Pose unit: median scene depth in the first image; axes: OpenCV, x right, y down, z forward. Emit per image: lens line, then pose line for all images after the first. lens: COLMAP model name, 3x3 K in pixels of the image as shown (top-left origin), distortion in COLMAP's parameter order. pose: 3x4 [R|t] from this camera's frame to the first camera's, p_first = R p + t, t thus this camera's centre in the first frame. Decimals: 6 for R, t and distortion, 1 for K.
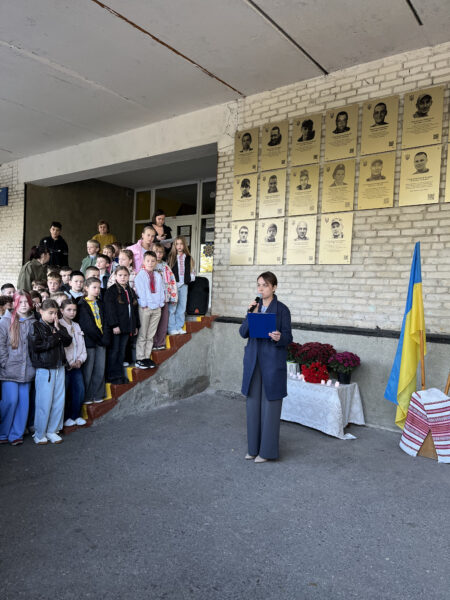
lens RADIAL K [[460.8, 0, 219.7], [0, 460.8, 306.0], [0, 0, 1]] dist [0.050552, -0.051306]
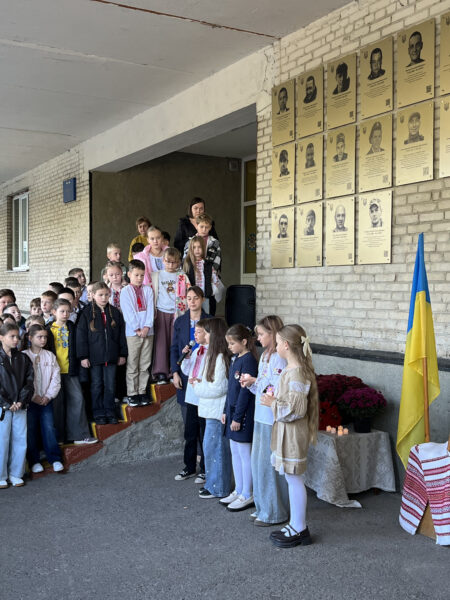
lens RADIAL K [[740.8, 0, 222.8], [0, 740.8, 306.1], [0, 0, 1]] dist [0.045504, 0.000000]
pose [[0.923317, -0.030007, -0.382866, 0.466730], [0.024819, 0.999521, -0.018484, -0.010657], [0.383237, 0.007565, 0.923619, -0.134349]]
